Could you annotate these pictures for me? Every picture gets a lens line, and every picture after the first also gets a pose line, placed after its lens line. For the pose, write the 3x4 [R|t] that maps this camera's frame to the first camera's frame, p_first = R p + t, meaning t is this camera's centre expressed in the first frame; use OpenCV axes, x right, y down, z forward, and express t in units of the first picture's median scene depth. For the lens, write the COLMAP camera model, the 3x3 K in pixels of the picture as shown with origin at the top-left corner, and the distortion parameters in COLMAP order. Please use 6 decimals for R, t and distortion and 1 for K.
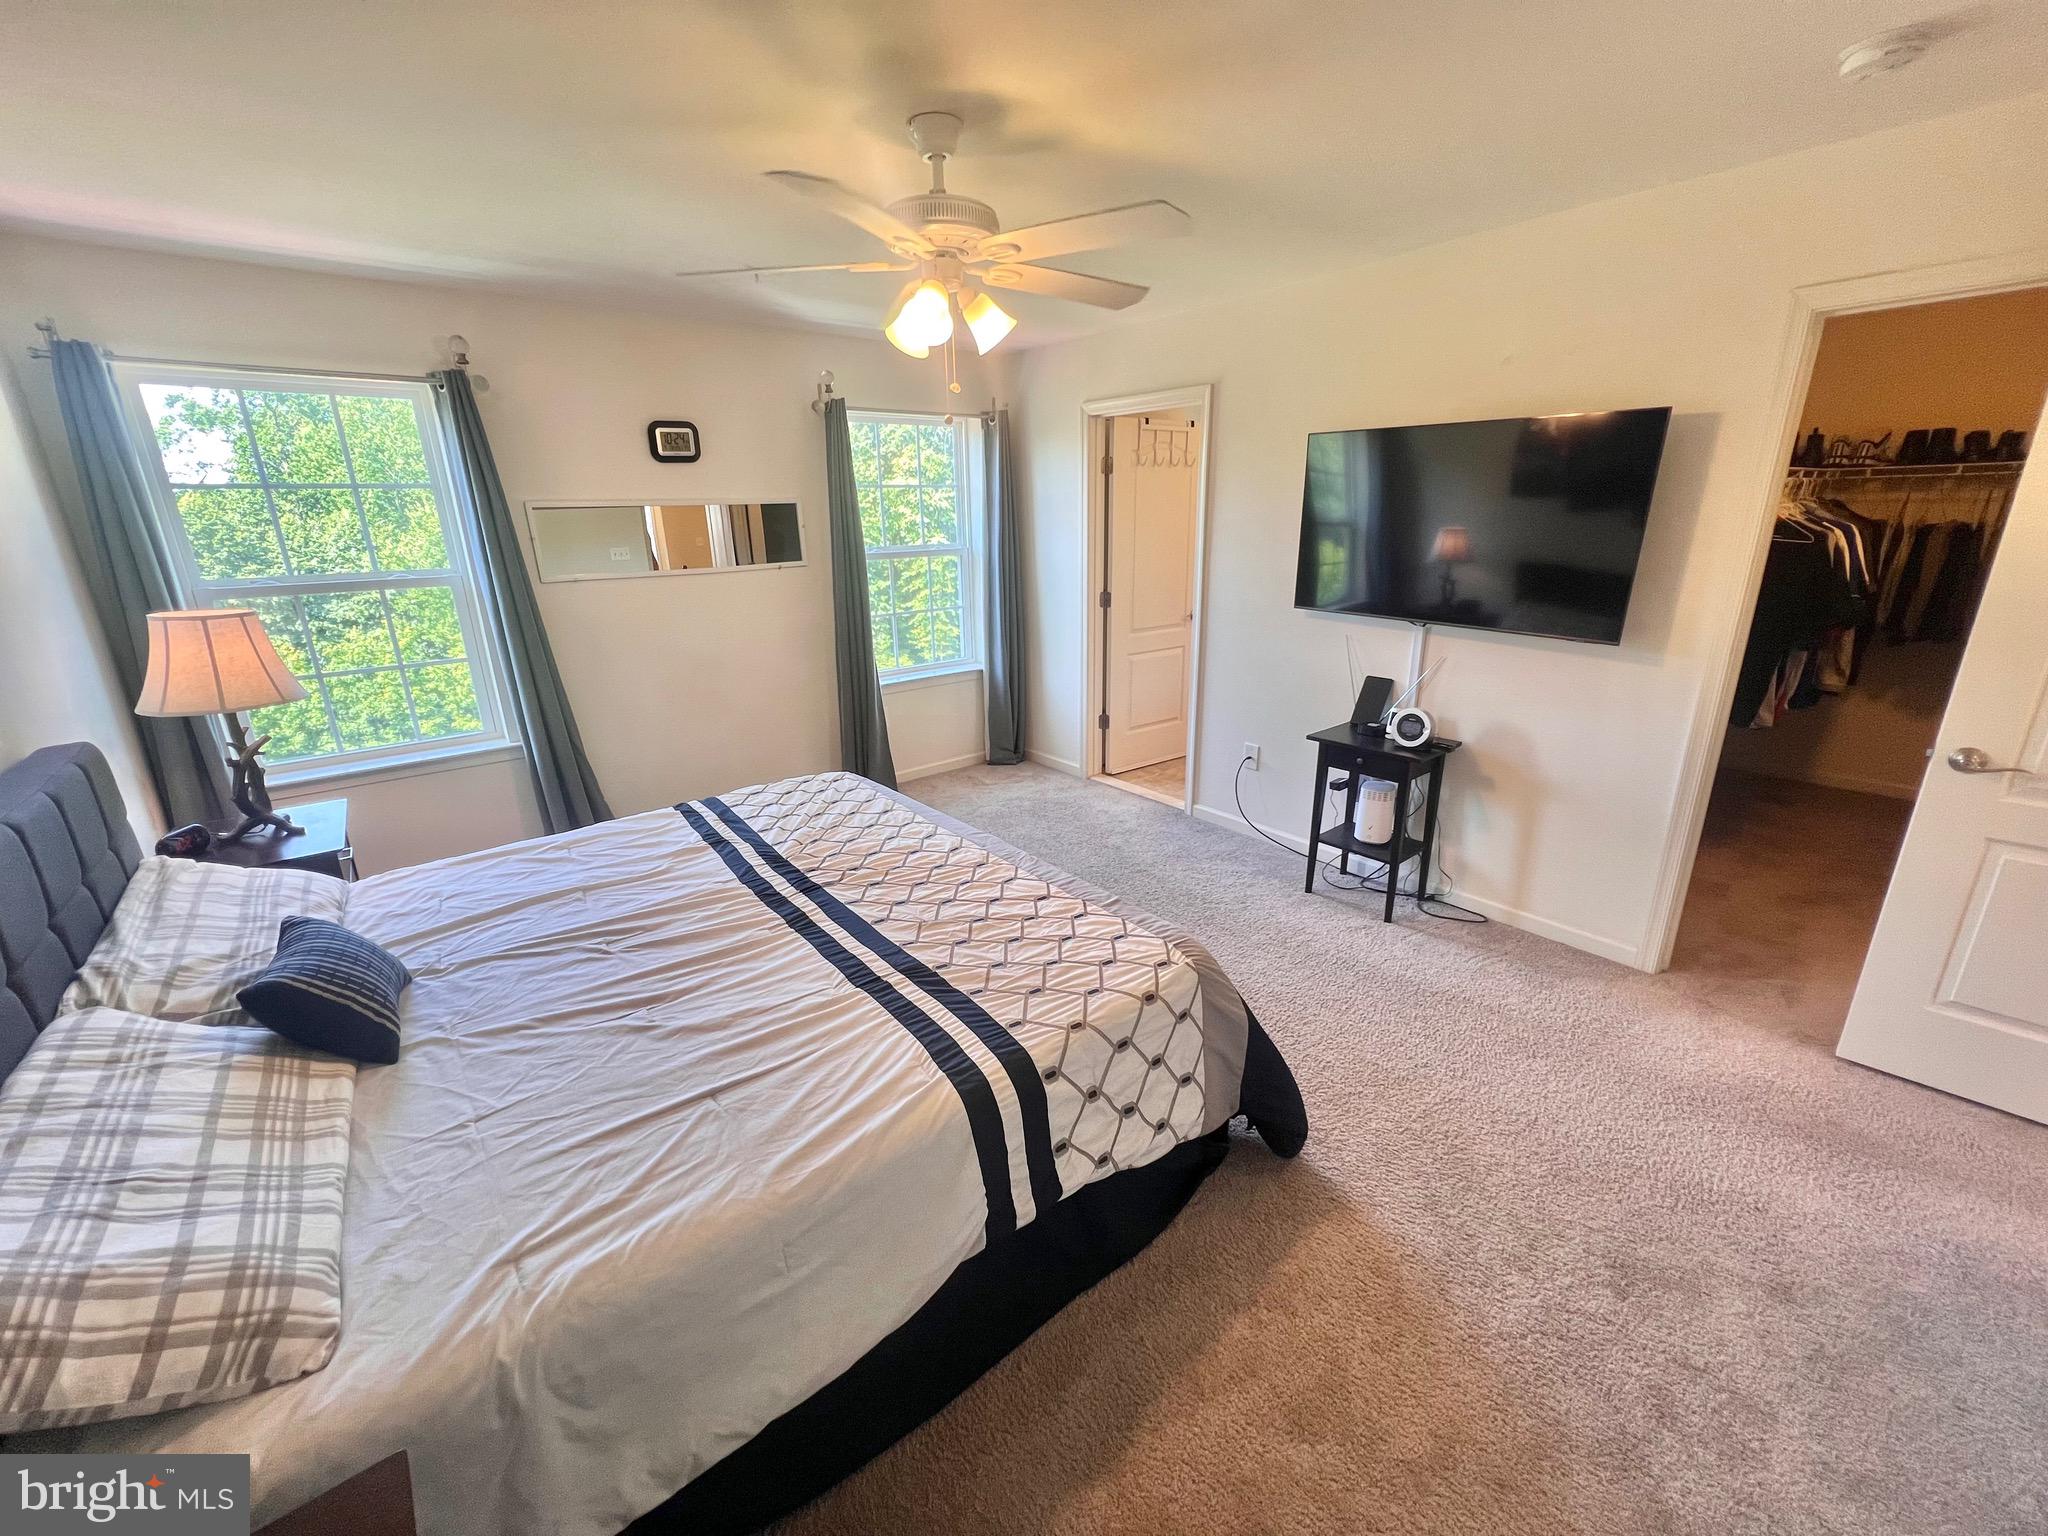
lens RADIAL K [[819.9, 0, 1023.1], [0, 819.9, 772.7], [0, 0, 1]] dist [-0.000127, -0.000064]
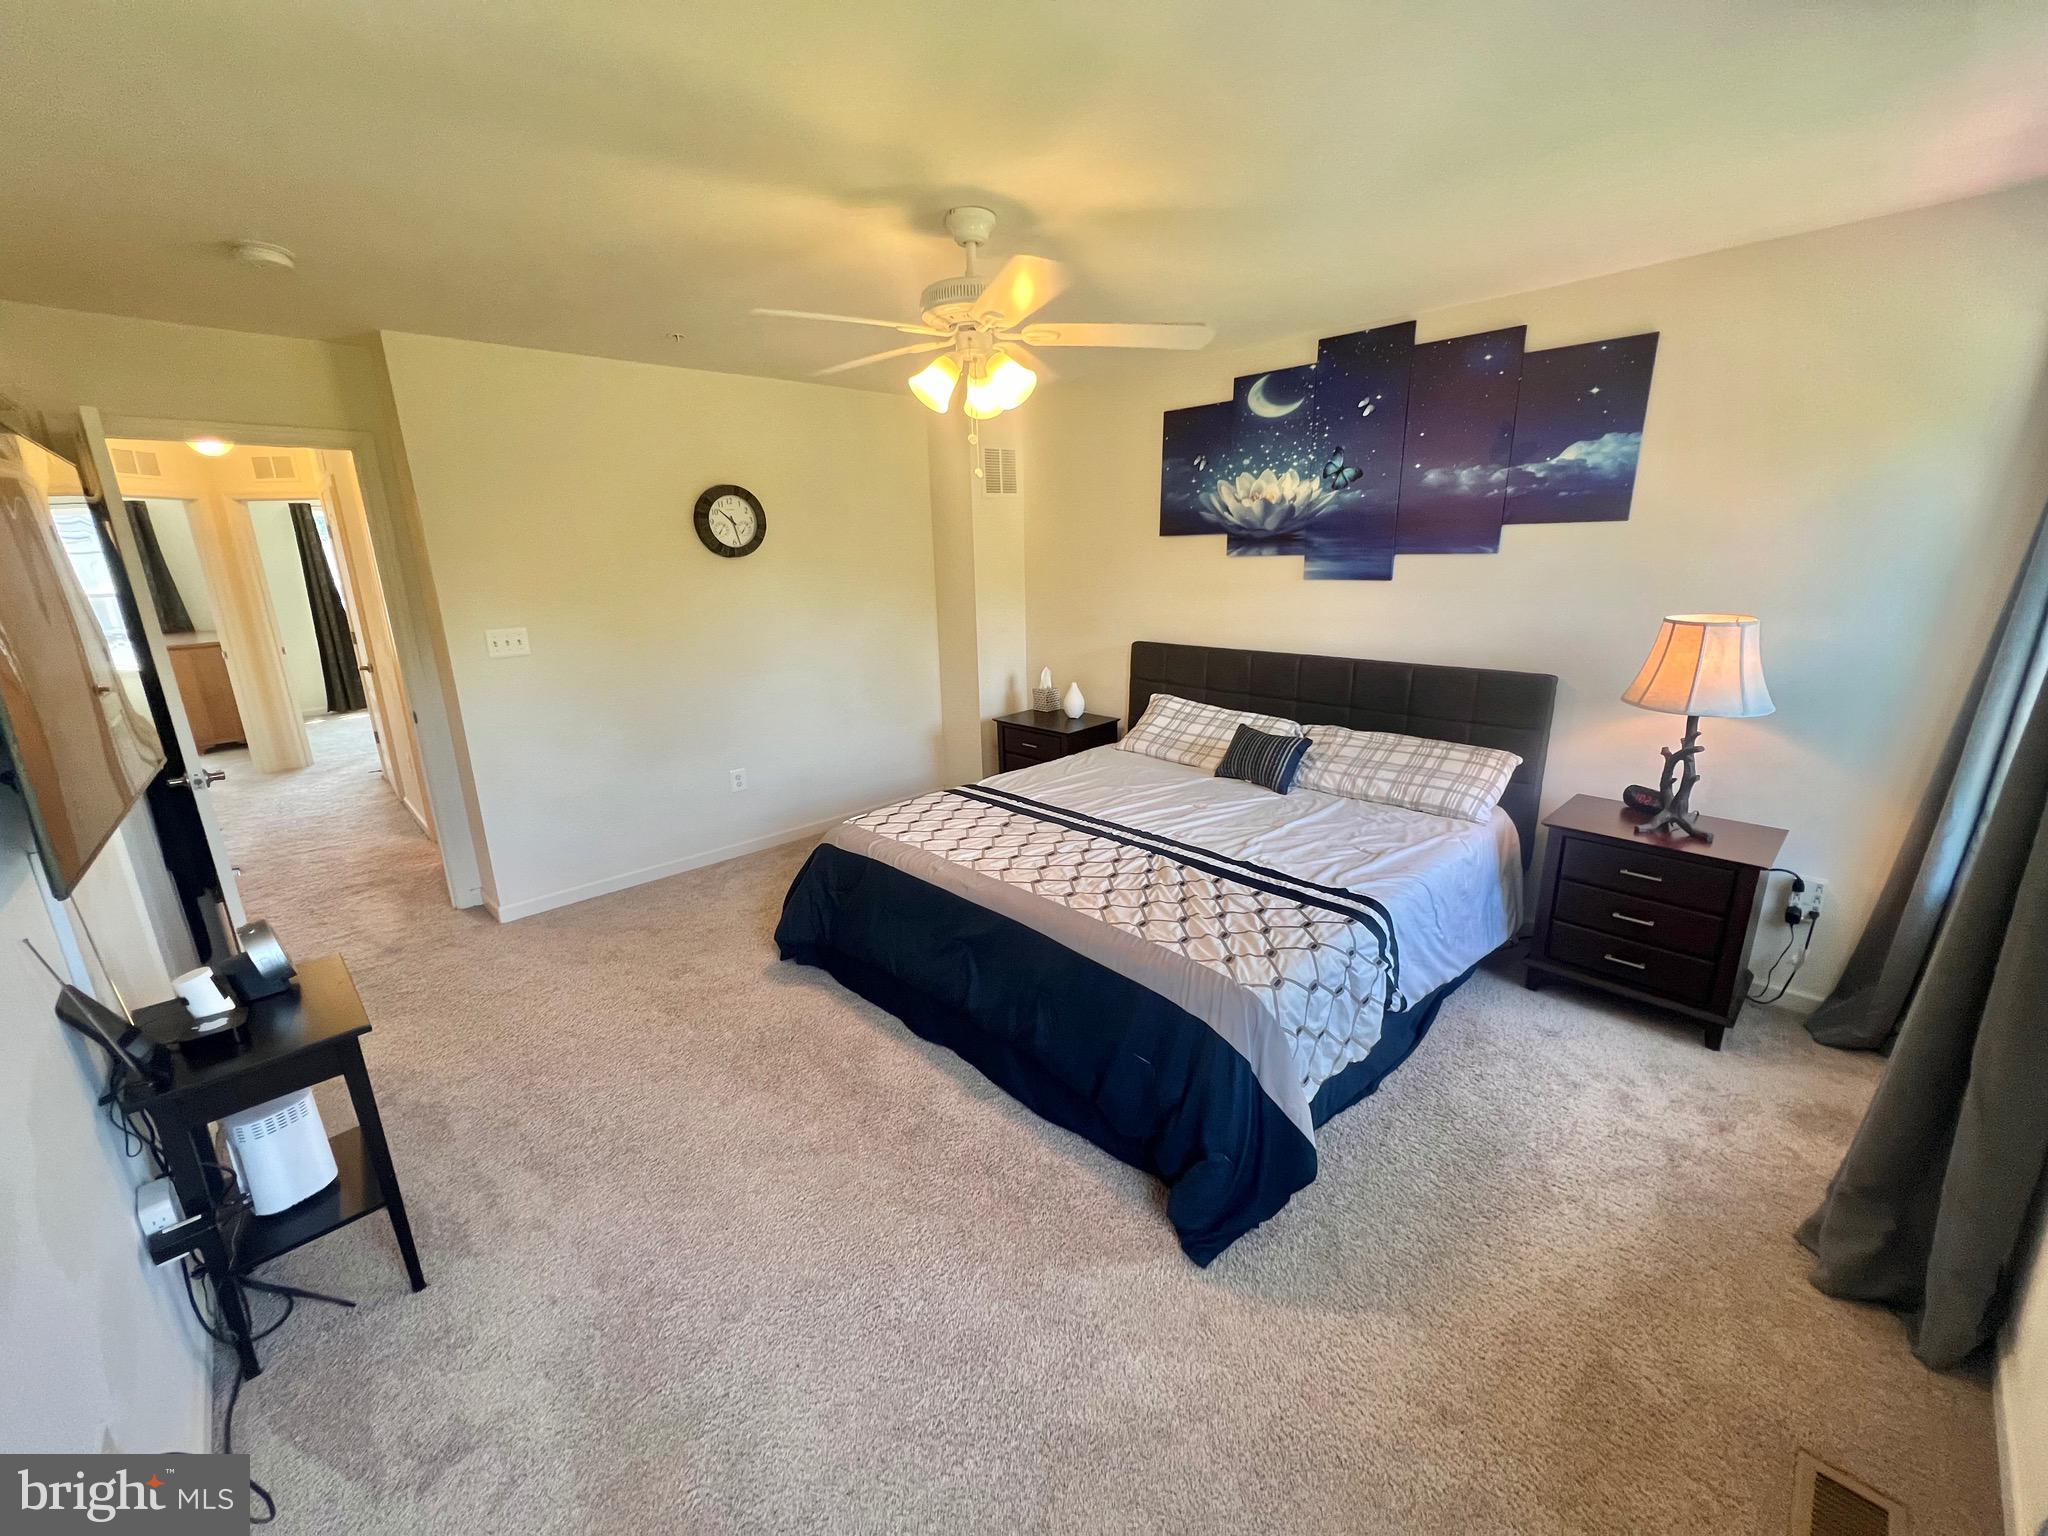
lens RADIAL K [[819.9, 0, 1034.6], [0, 819.9, 769.0], [0, 0, 1]] dist [-0.000127, -0.000064]
pose [[-0.994908, 0.066428, -0.075800, -0.038443], [0.014445, 0.838287, 0.545038, -0.449443], [0.099748, 0.541168, -0.834978, 1.378743]]
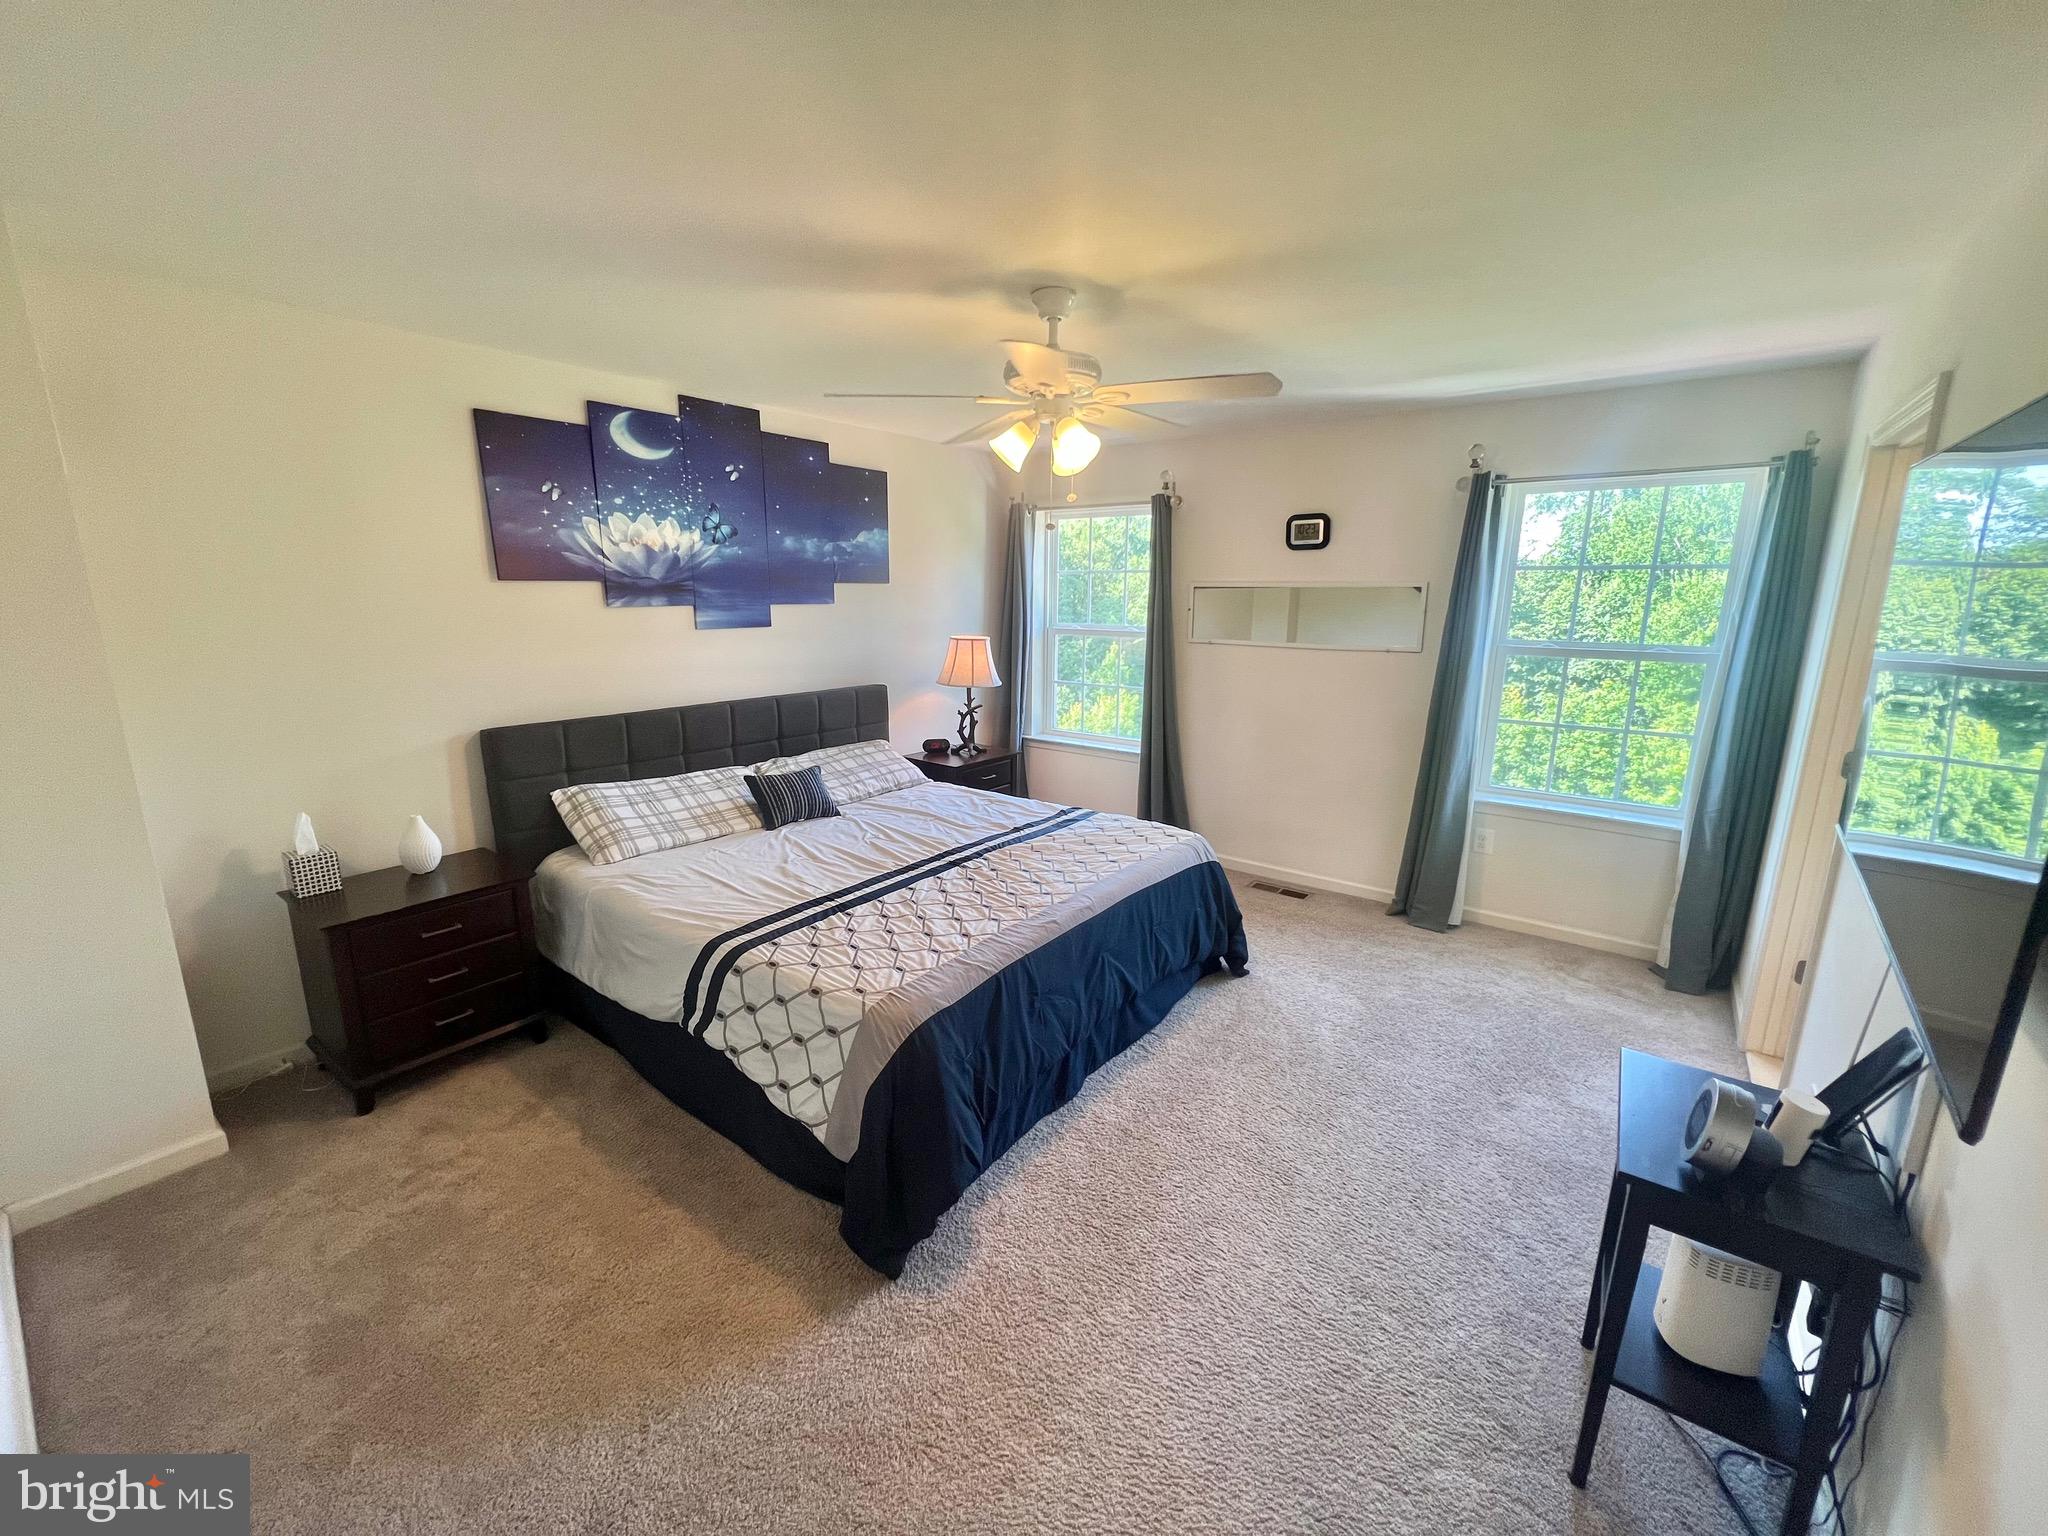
lens RADIAL K [[819.9, 0, 1028.1], [0, 819.9, 771.4], [0, 0, 1]] dist [-0.000127, -0.000064]
pose [[0.232548, 0.232943, -0.944277, 0.707312], [-0.306296, 0.939031, 0.156217, -0.175815], [0.923095, 0.252901, 0.289719, 0.461607]]
